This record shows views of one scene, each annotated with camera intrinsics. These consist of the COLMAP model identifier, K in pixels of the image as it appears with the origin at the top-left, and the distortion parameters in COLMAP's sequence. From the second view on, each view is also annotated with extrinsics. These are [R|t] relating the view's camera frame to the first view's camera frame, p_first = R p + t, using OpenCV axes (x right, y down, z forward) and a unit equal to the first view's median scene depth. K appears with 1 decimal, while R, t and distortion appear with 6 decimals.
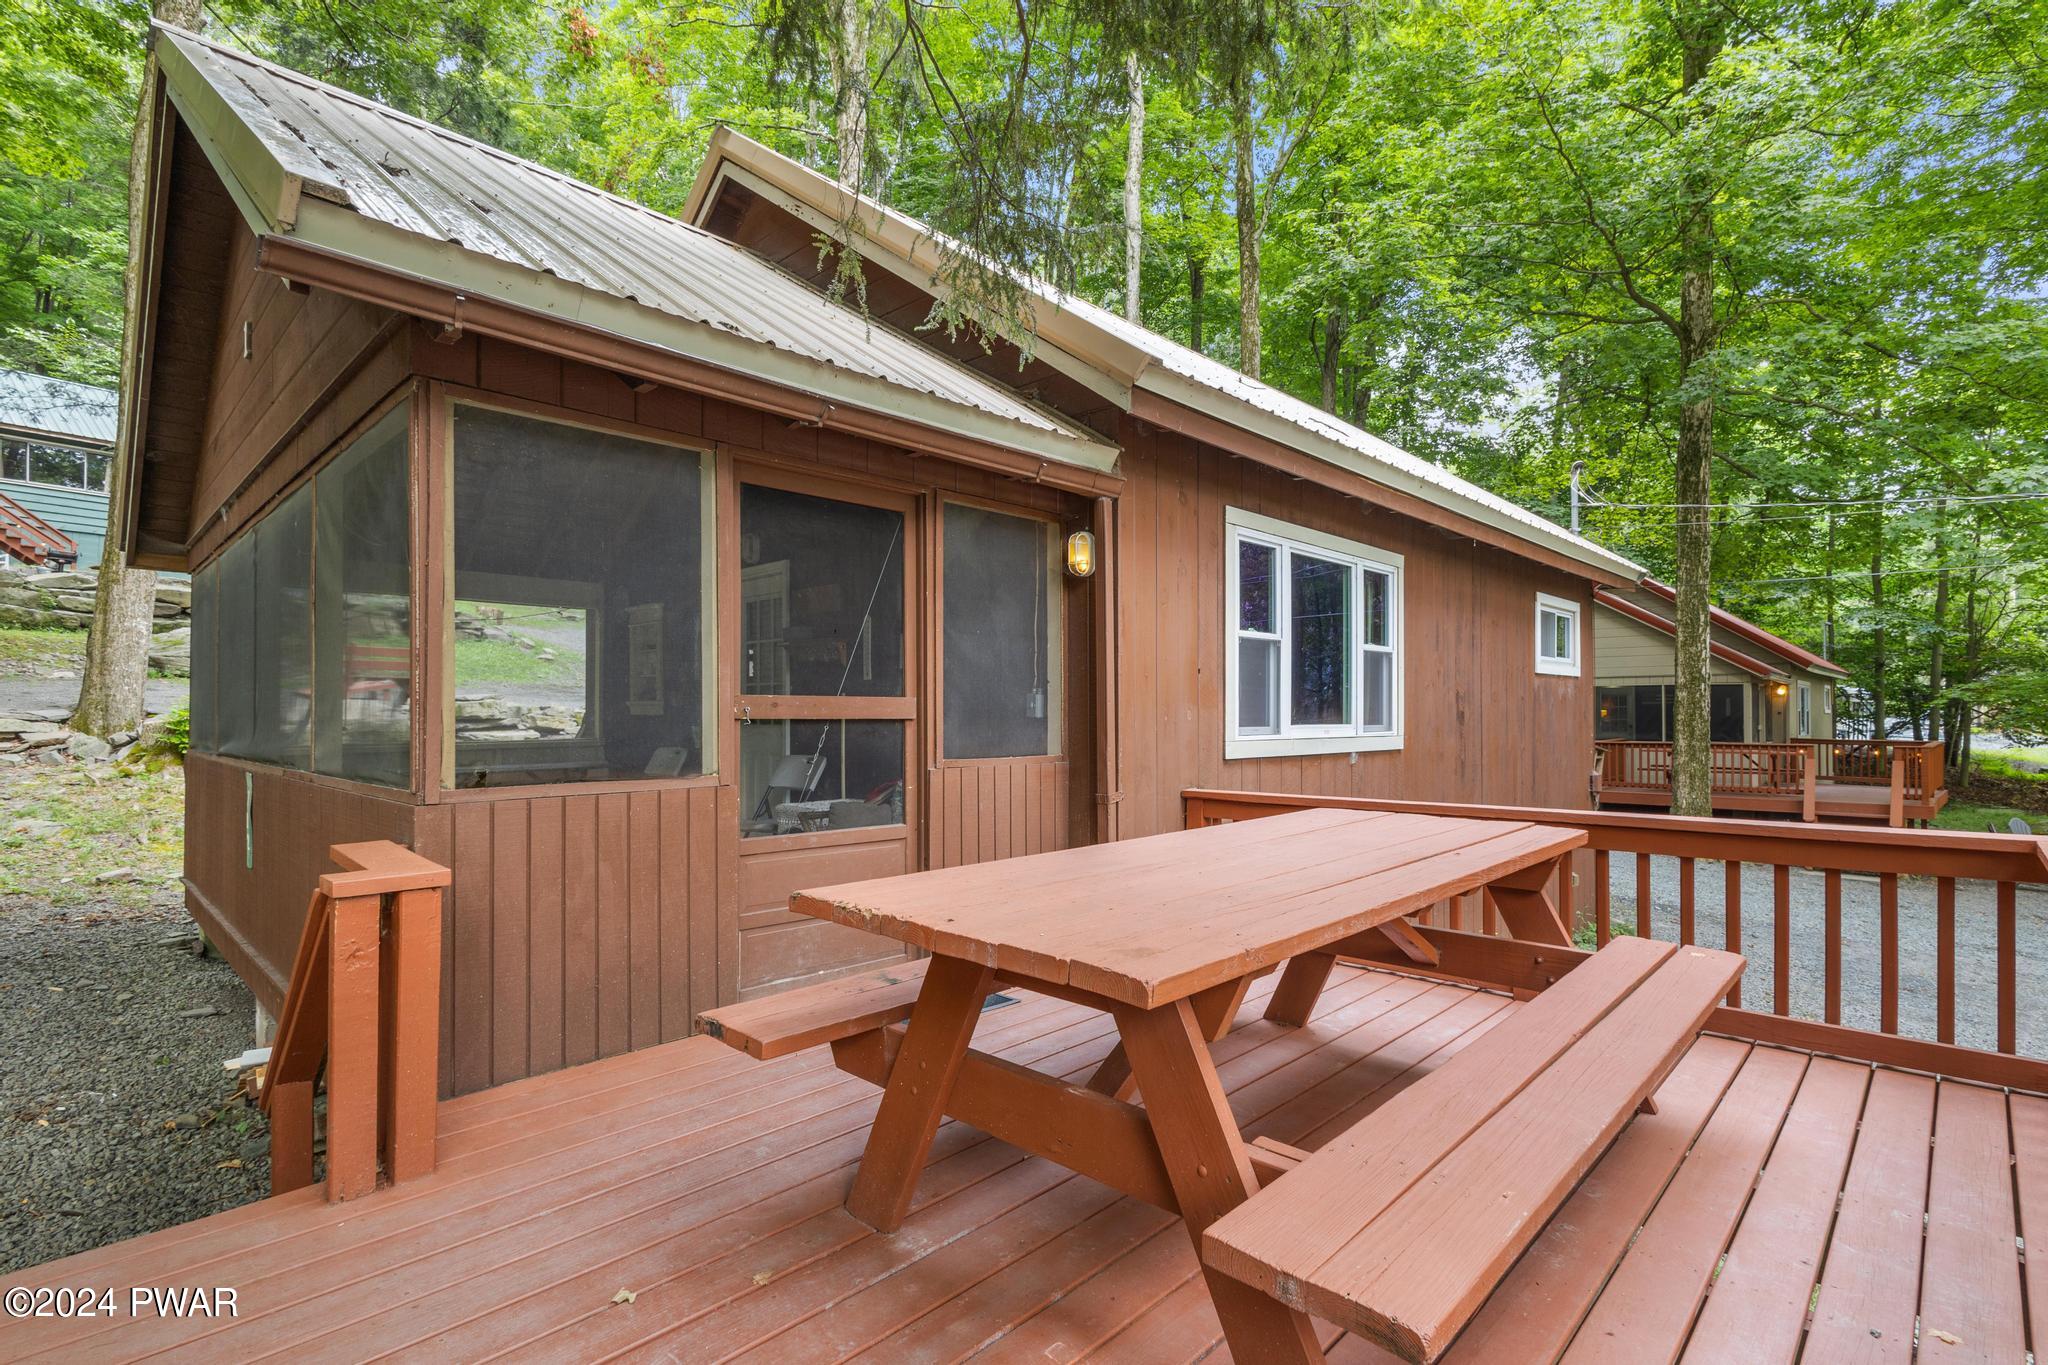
lens RADIAL K [[964.6, 0, 1042.7], [0, 964.6, 696.6], [0, 0, 1]] dist [-0.000284, -0.001357]
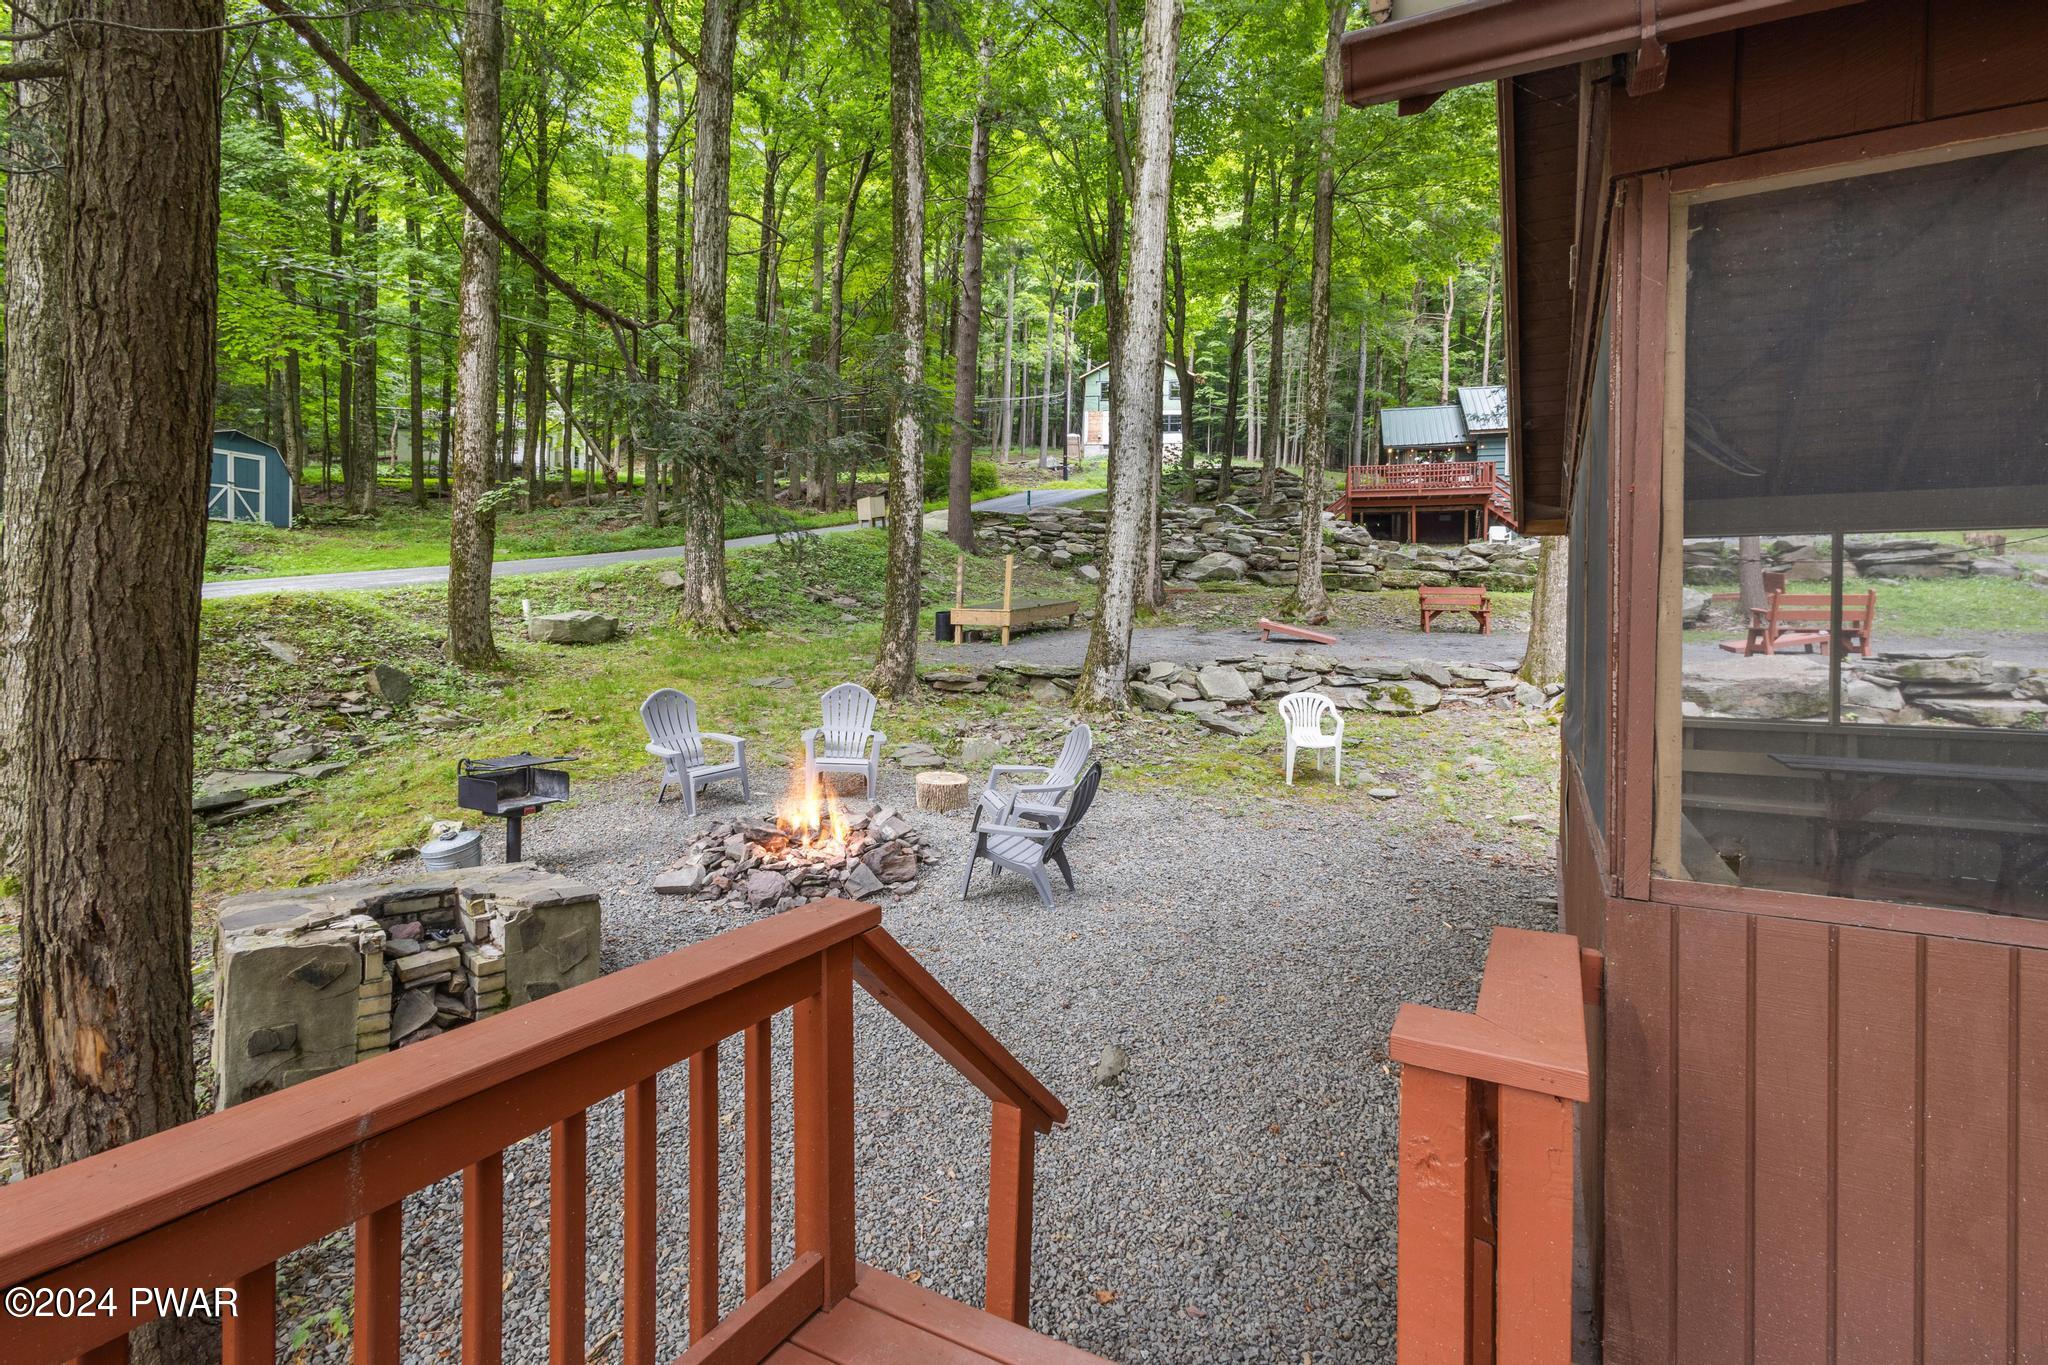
lens RADIAL K [[964.6, 0, 1013.6], [0, 964.6, 641.9], [0, 0, 1]] dist [-0.000284, -0.001357]
pose [[0.251511, 0.003914, -0.967846, -0.052035], [-0.004094, 0.999987, 0.002980, -0.014381], [0.967846, 0.003213, 0.251524, 0.154551]]
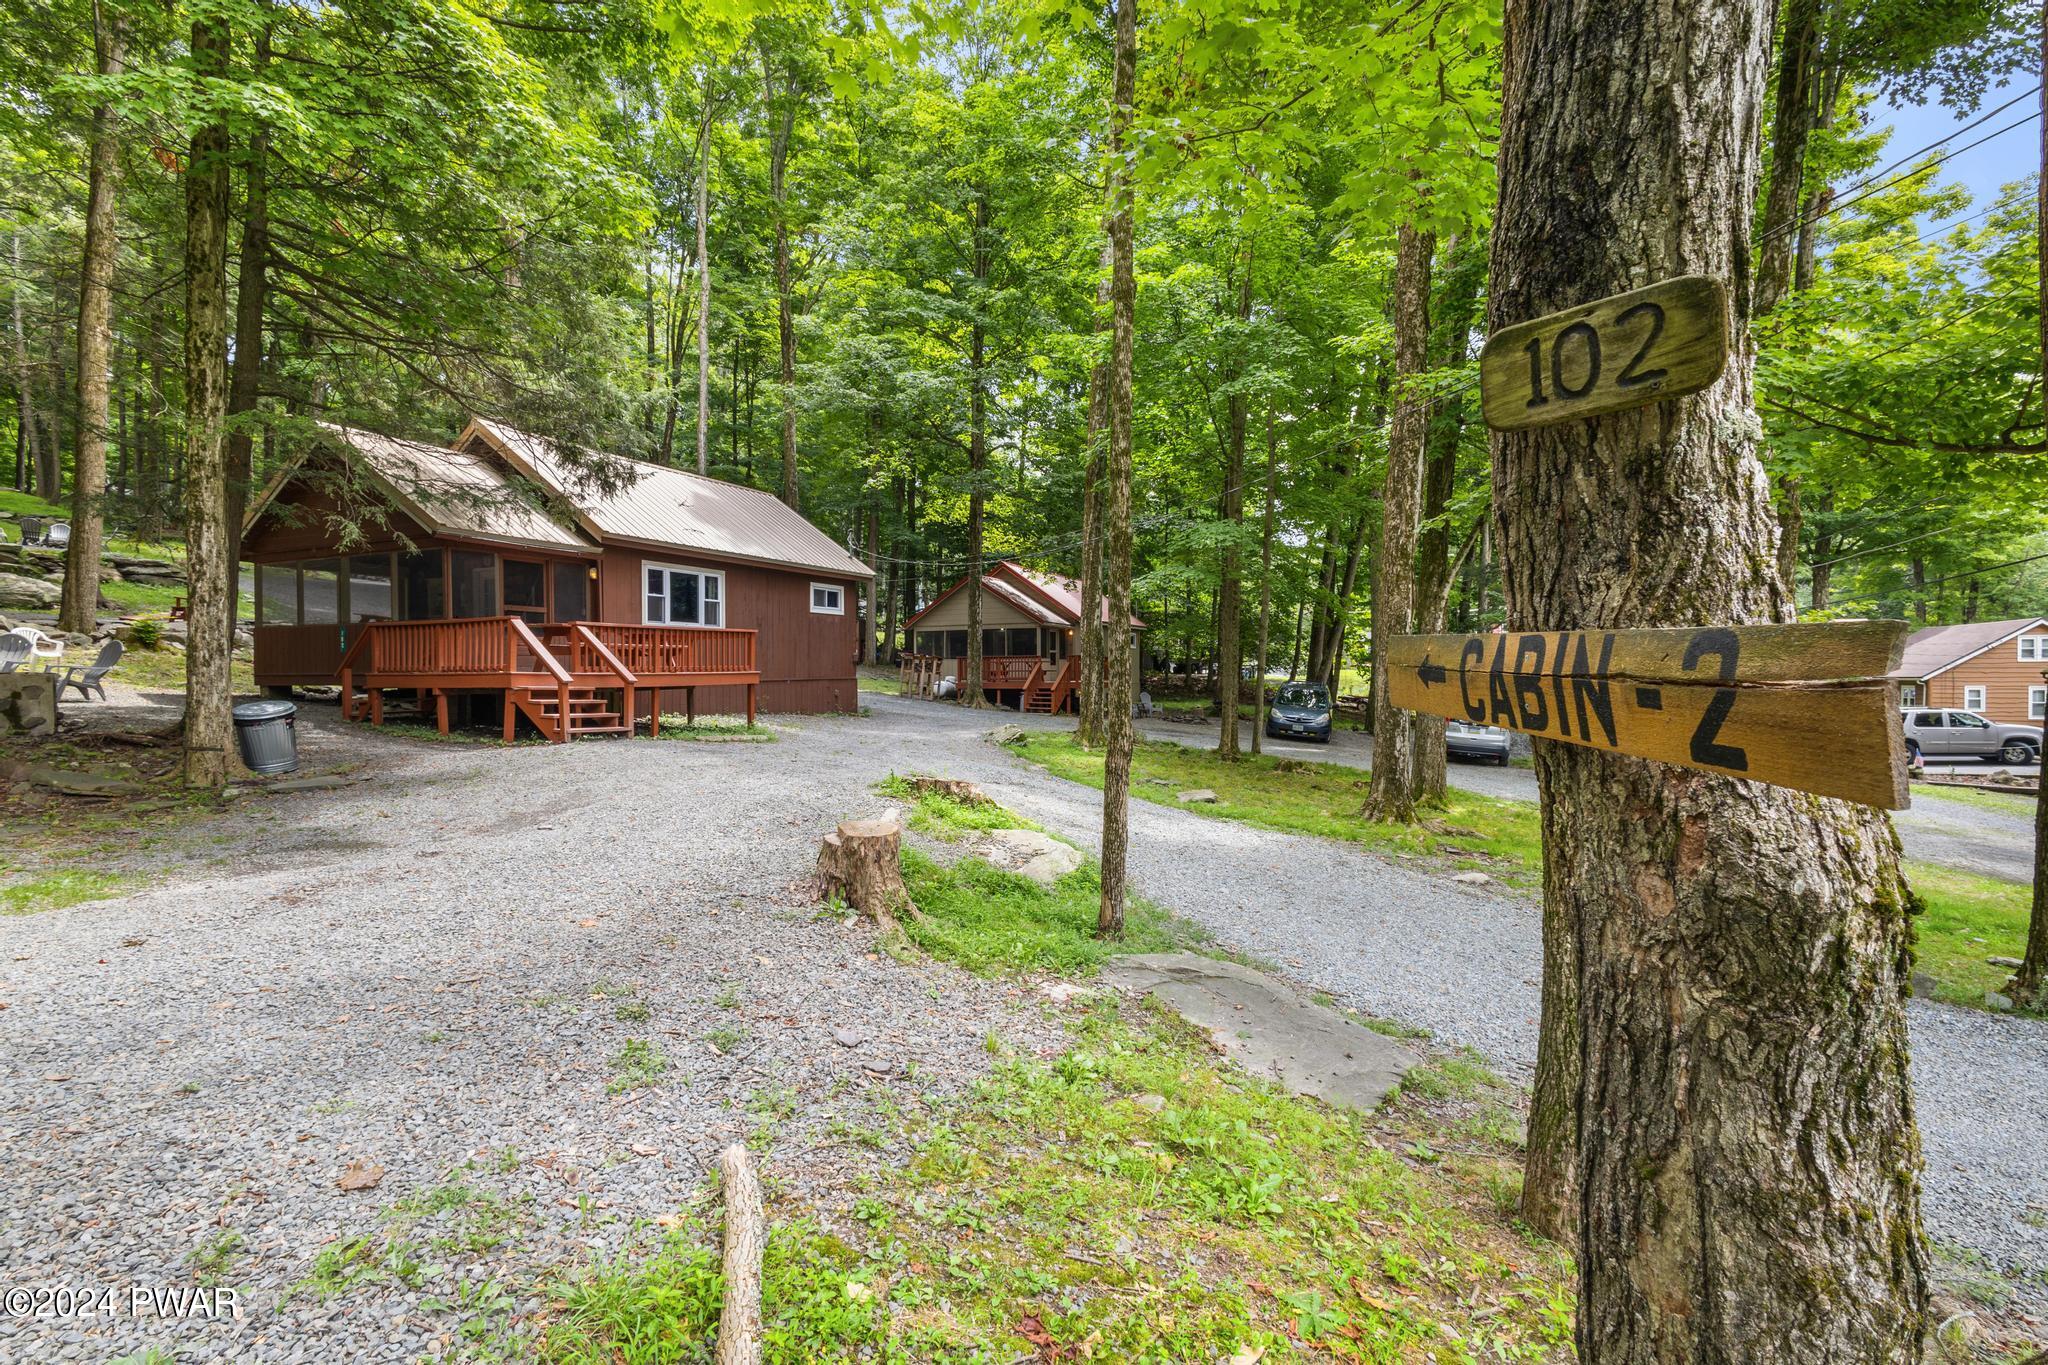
lens RADIAL K [[893.4, 0, 1028.0], [0, 893.4, 664.1], [0, 0, 1]] dist [-0.000896, -0.000005]
pose [[0.946683, 0.000639, 0.322165, 0.363408], [-0.003638, 0.999955, 0.008706, 0.124209], [-0.322145, -0.009414, 0.946644, -2.034408]]
